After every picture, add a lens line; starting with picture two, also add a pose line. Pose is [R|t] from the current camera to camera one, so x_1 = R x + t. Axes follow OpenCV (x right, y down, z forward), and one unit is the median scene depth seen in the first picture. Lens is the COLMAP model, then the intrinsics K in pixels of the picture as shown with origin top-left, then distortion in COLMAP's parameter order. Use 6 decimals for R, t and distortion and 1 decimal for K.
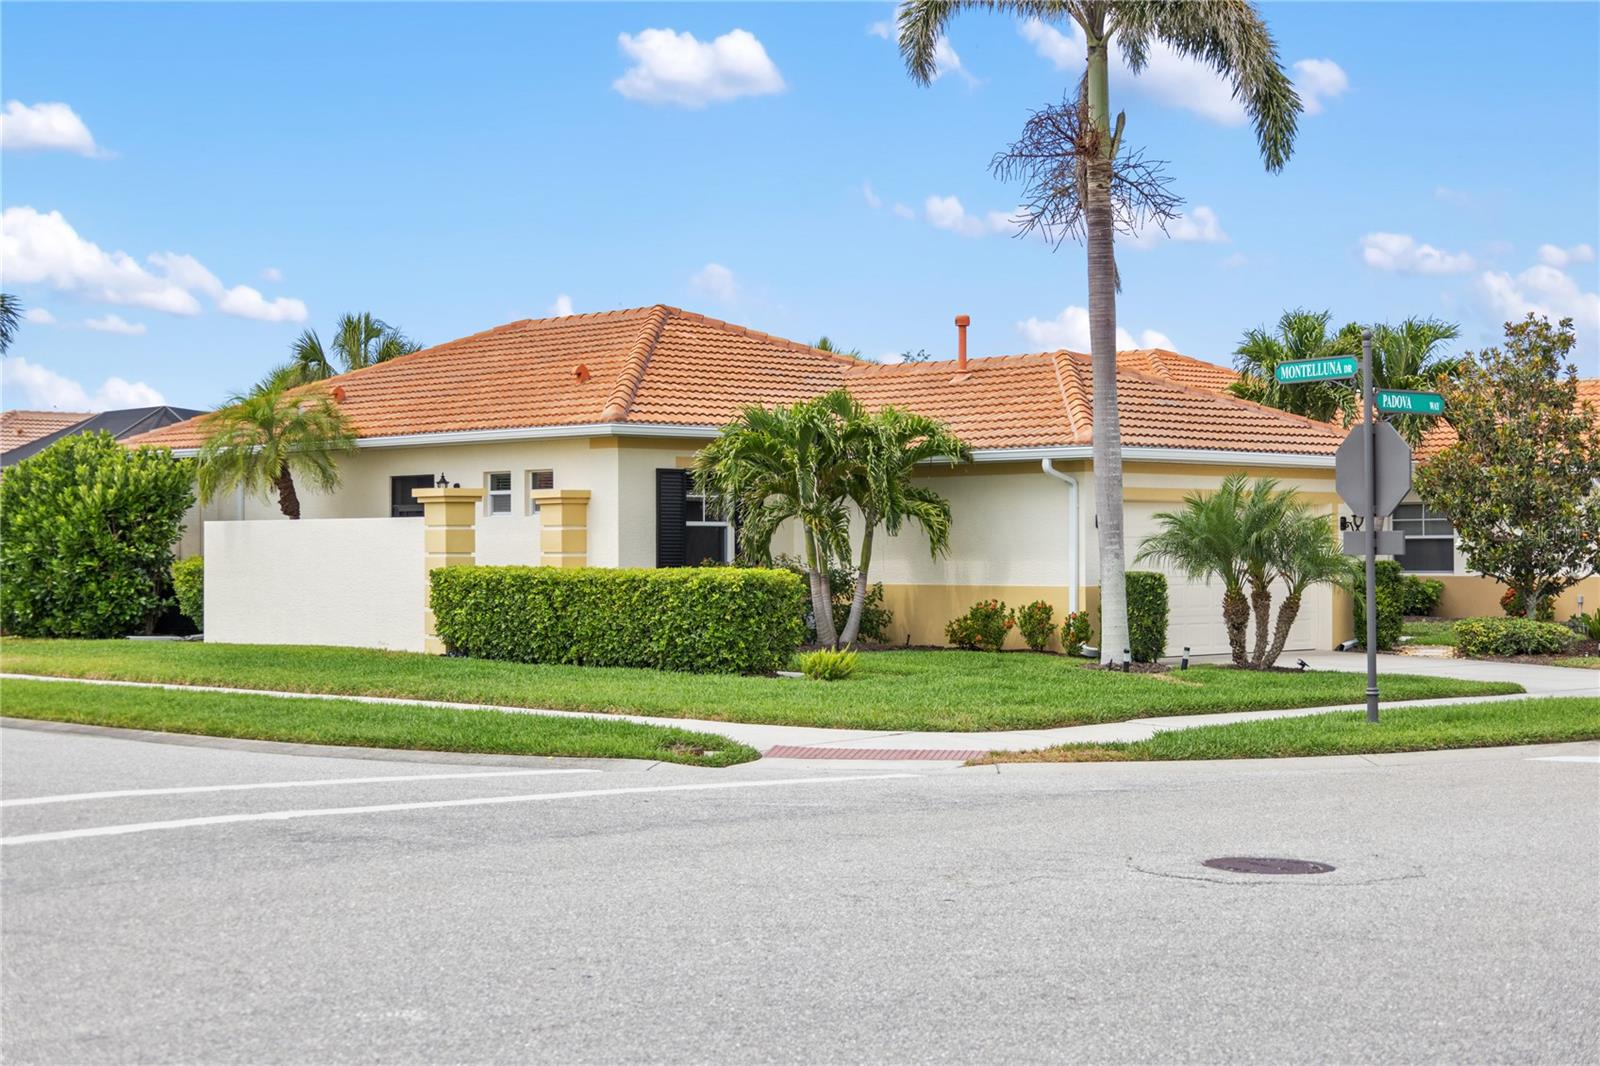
lens RADIAL K [[2651.7, 0, 800.0], [0, 2651.7, 533.0], [0, 0, 1]] dist [0.012696, 0.020258]
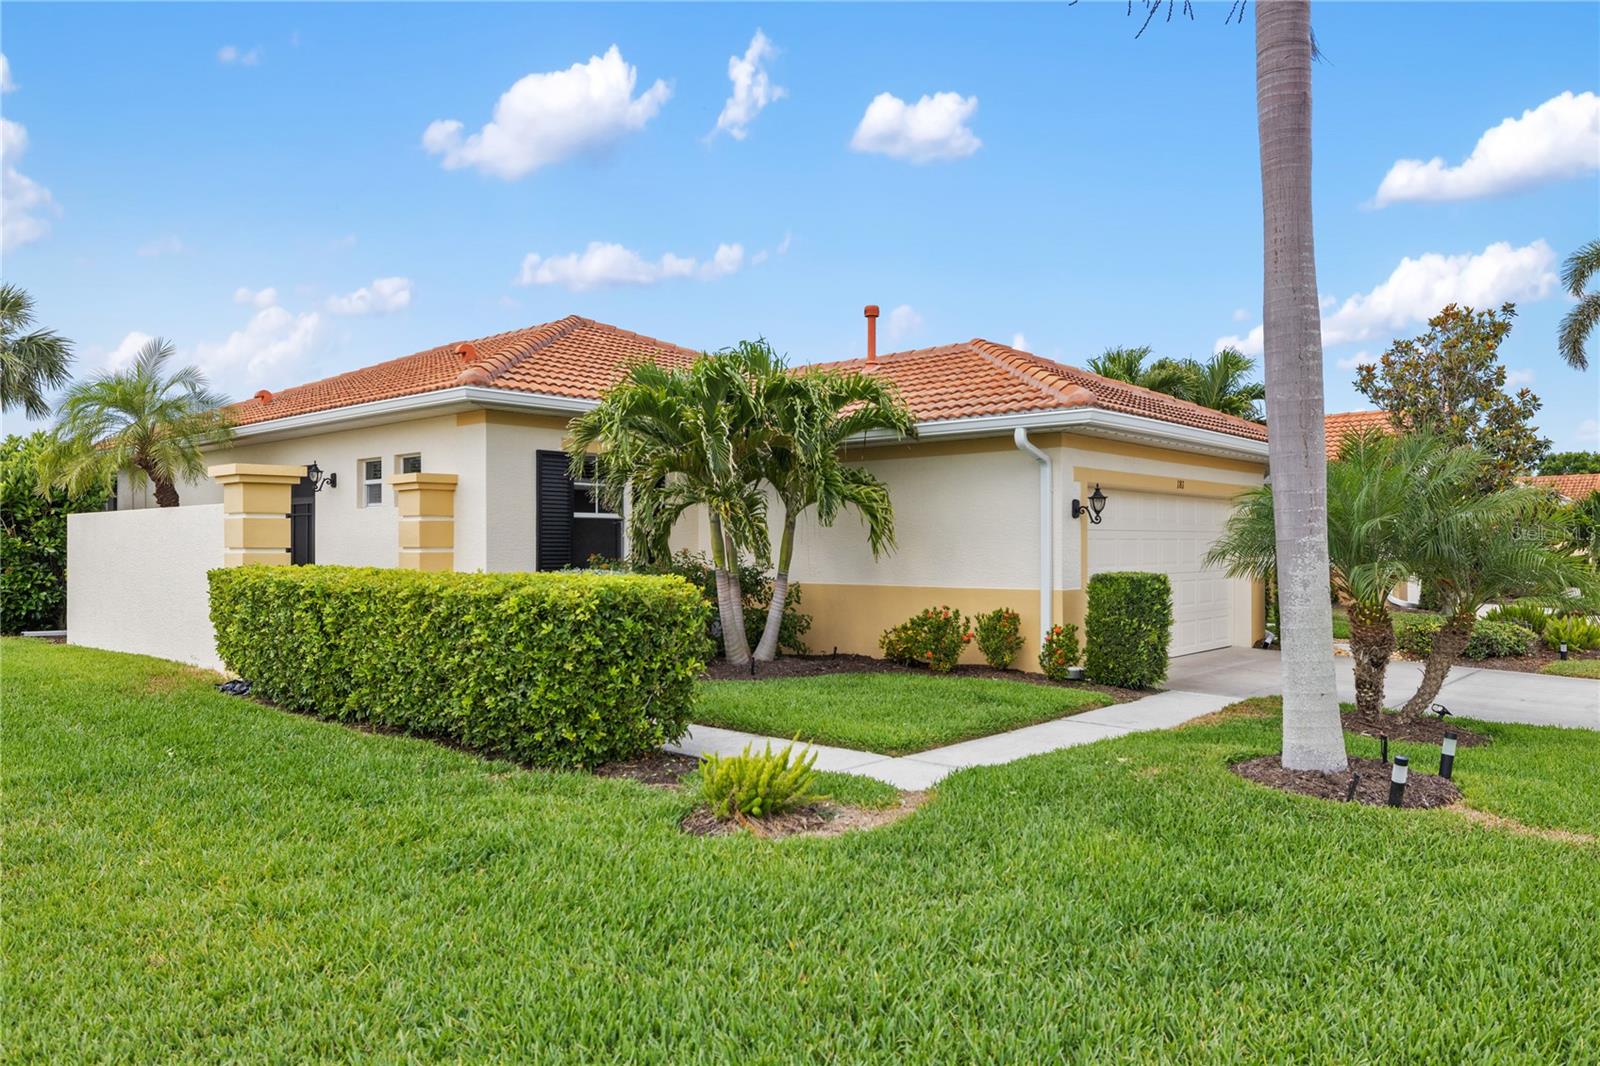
lens RADIAL K [[1079.6, 0, 820.4], [0, 1079.6, 532.8], [0, 0, 1]] dist [-0.002350, -0.000889]
pose [[0.994734, 0.001630, 0.102473, 0.001588], [-0.001097, 0.999986, -0.005253, 0.004537], [-0.102480, 0.005113, 0.994722, 0.679824]]
